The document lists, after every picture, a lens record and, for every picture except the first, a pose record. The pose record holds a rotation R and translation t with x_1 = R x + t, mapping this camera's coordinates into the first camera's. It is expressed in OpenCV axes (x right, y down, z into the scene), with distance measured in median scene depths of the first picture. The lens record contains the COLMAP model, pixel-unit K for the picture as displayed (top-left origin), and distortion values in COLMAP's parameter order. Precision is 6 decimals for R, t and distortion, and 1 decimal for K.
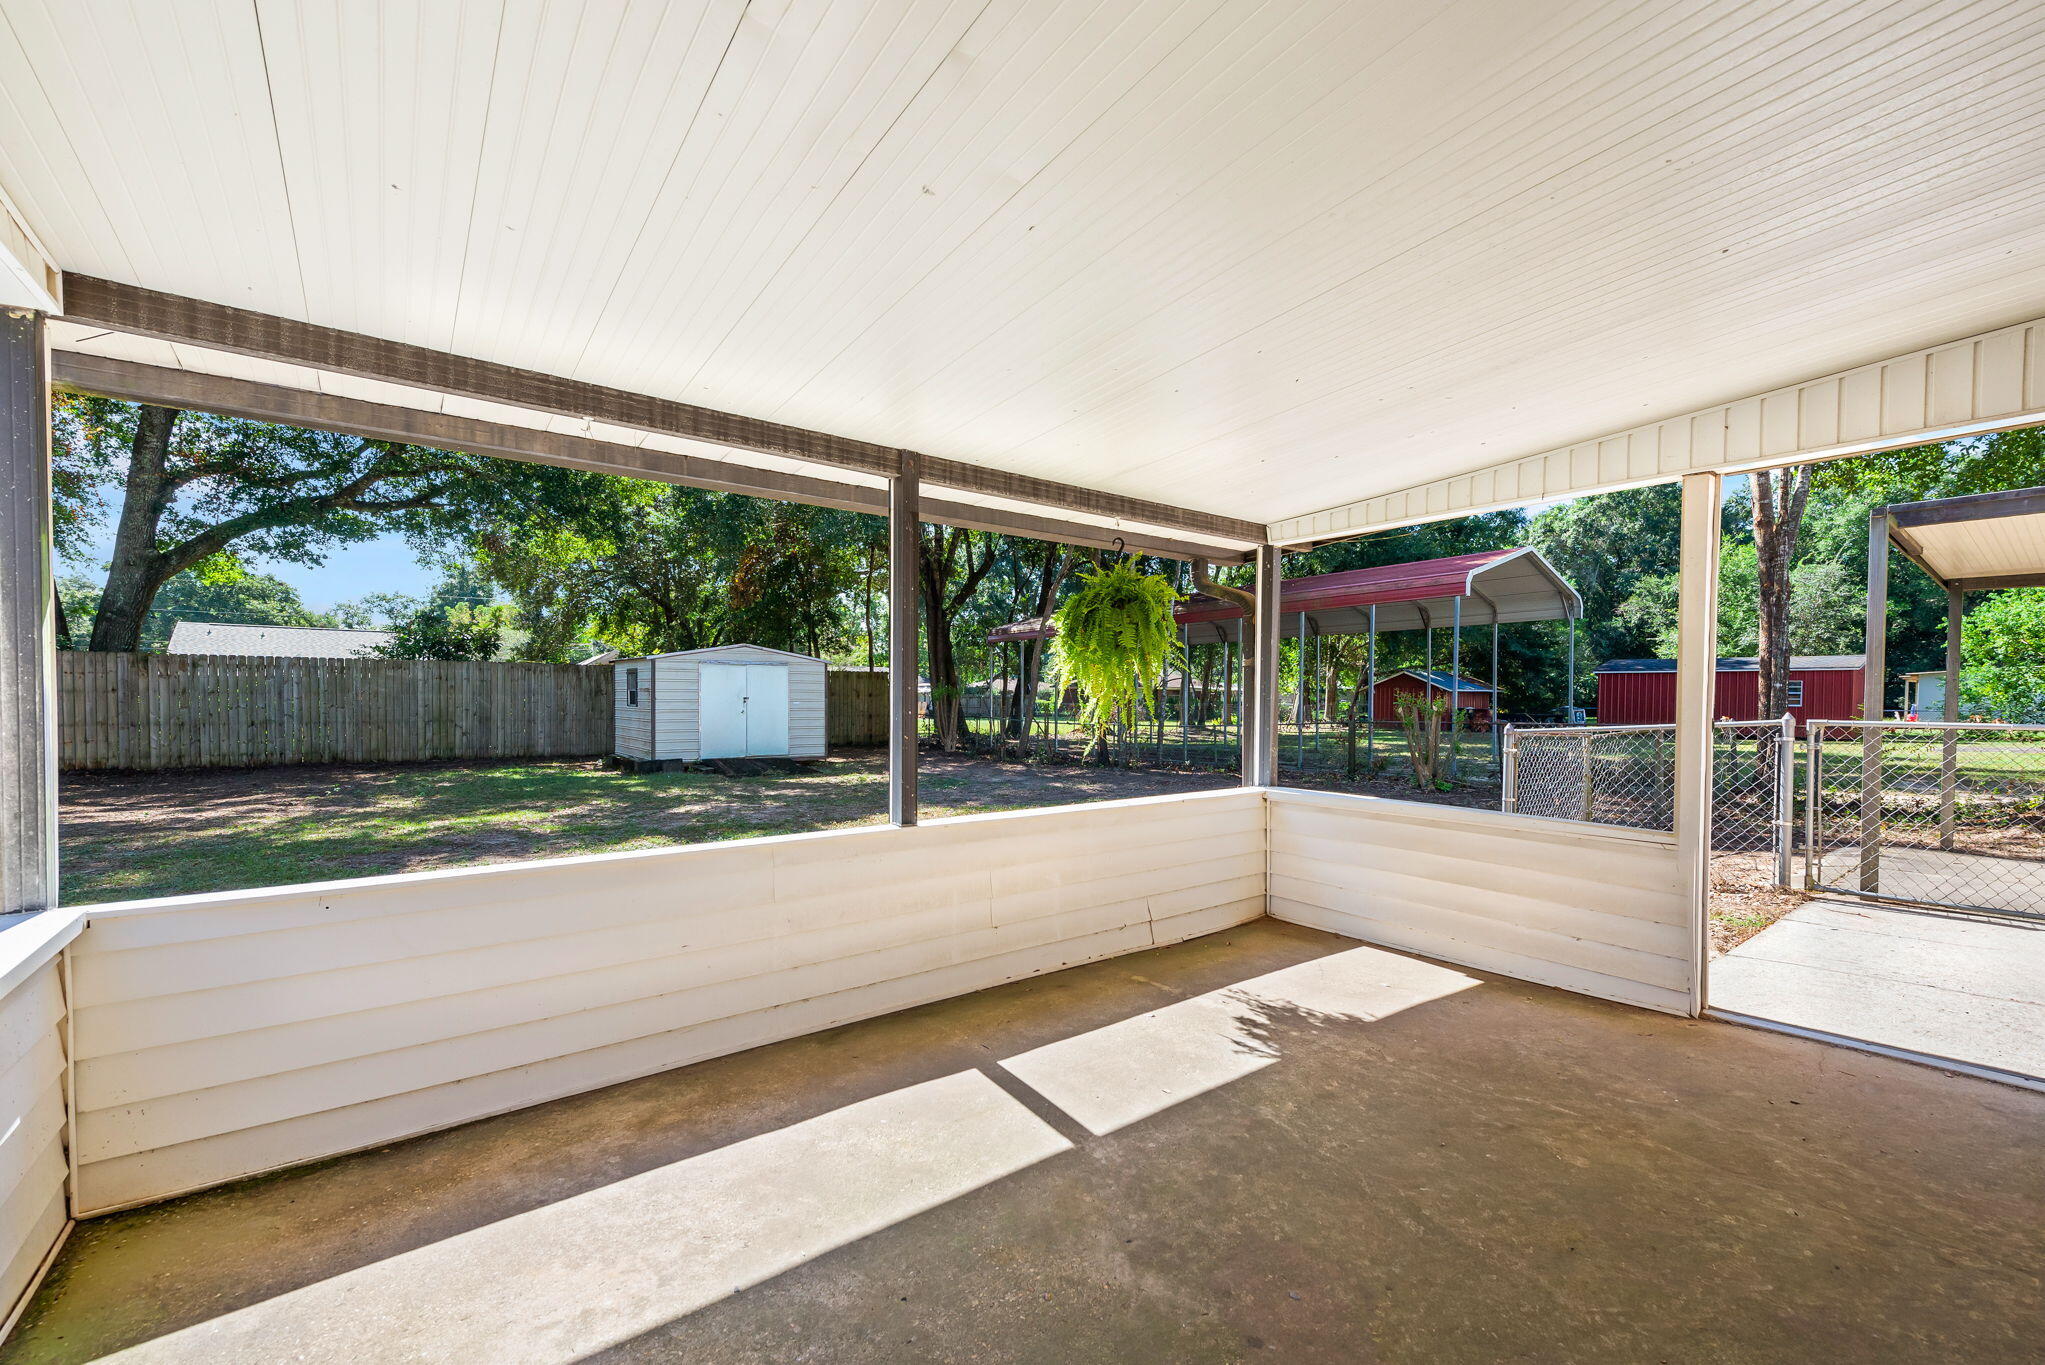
lens RADIAL K [[841.5, 0, 1016.3], [0, 841.5, 717.8], [0, 0, 1]] dist [0.017555, -0.000054]
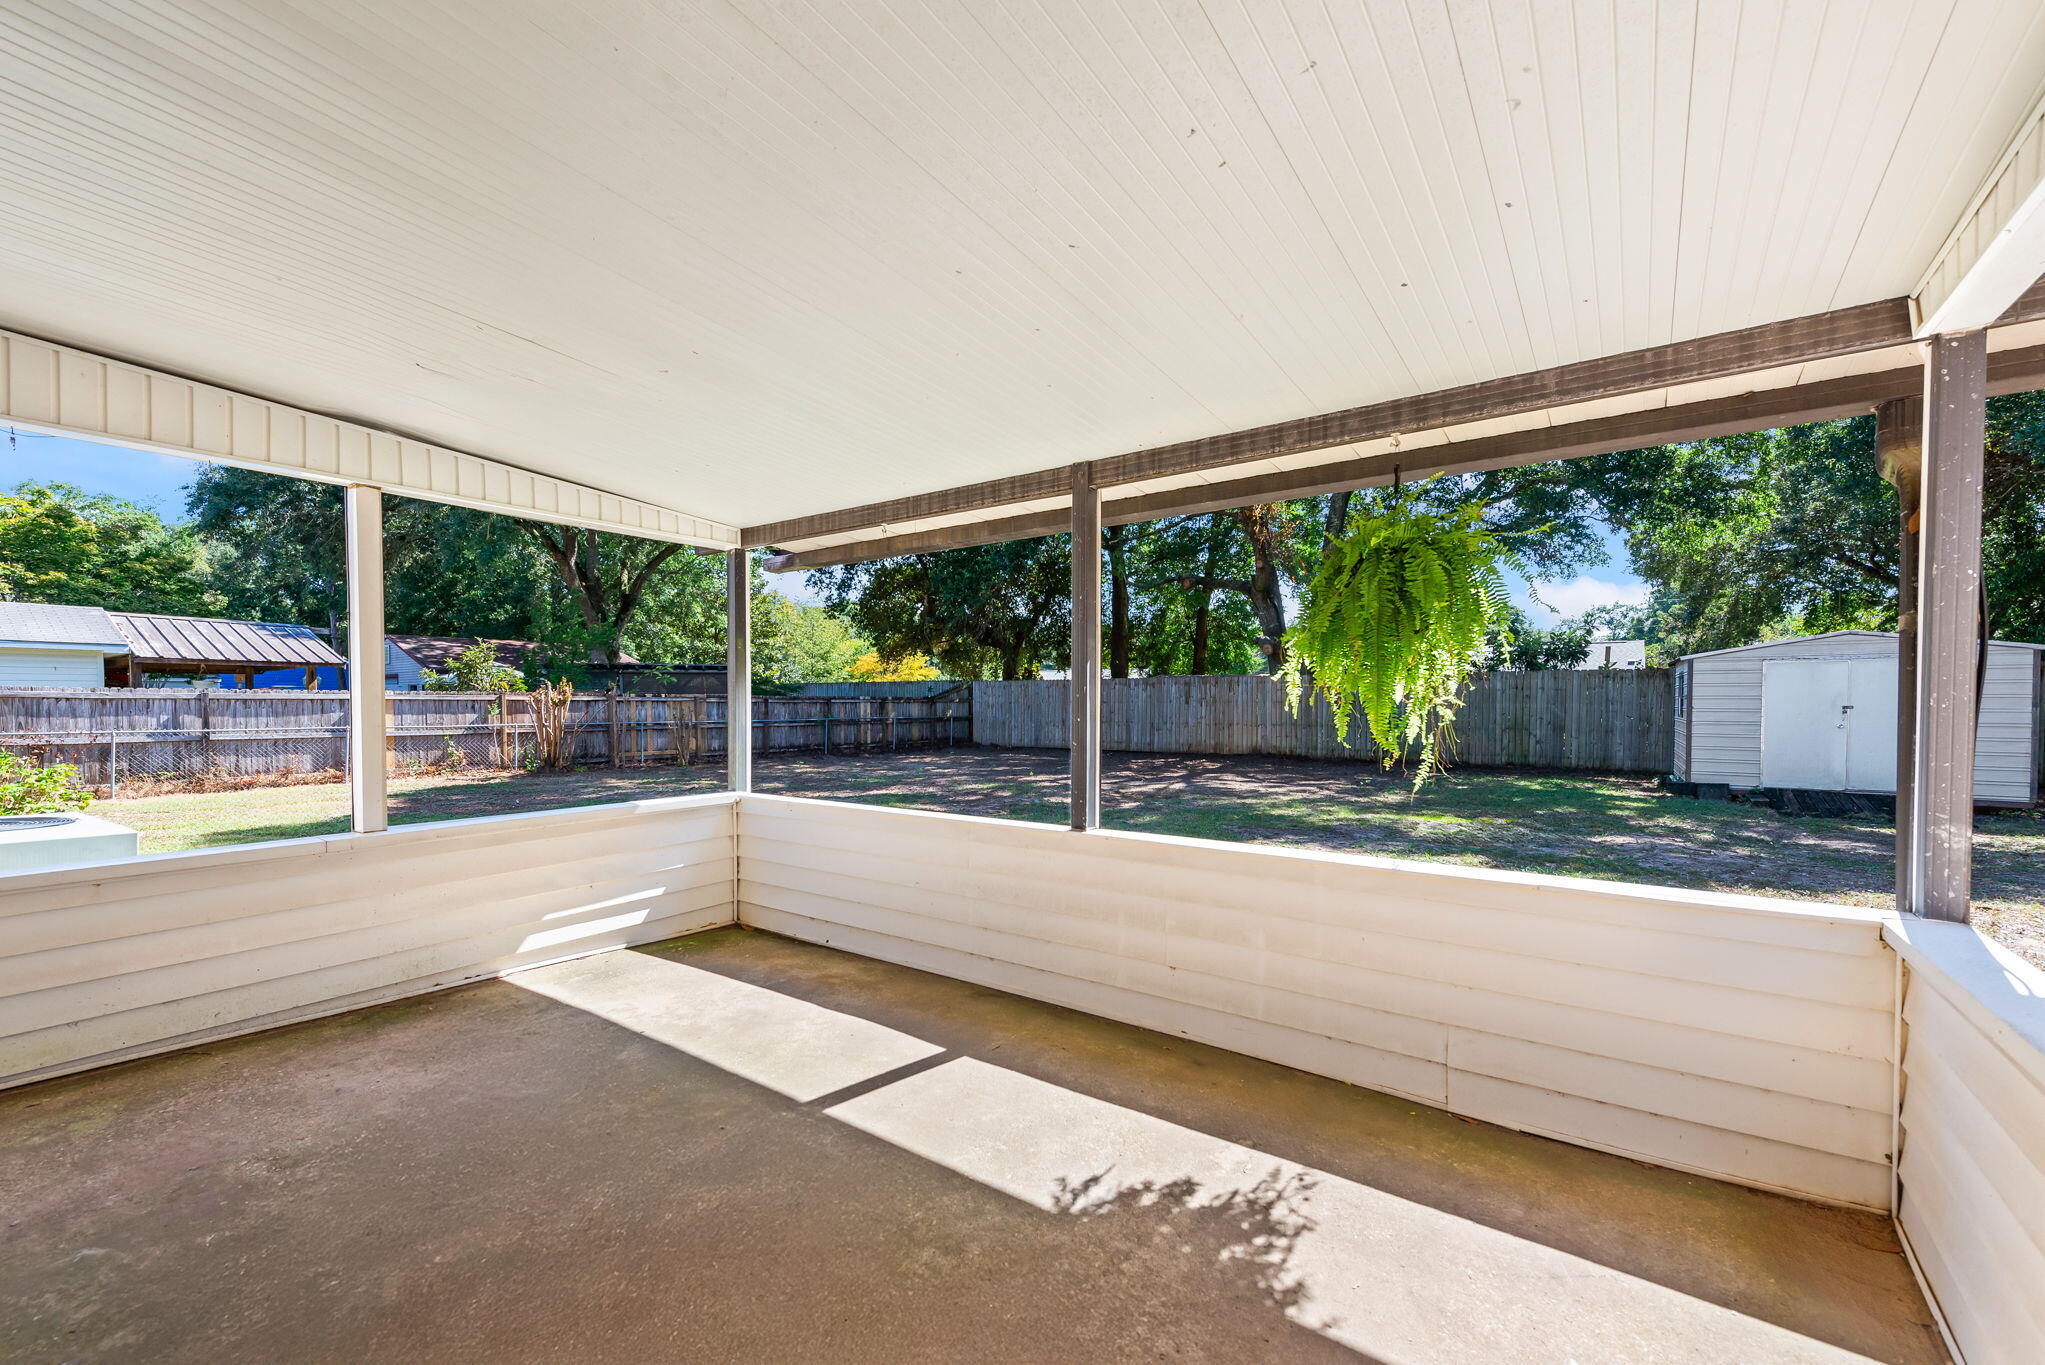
lens RADIAL K [[841.5, 0, 1016.3], [0, 841.5, 717.8], [0, 0, 1]] dist [0.017555, -0.000054]
pose [[0.278473, 0.013952, -0.960343, 0.766492], [-0.024406, 0.999674, 0.007446, -0.012764], [0.960134, 0.021365, 0.278723, 0.595139]]
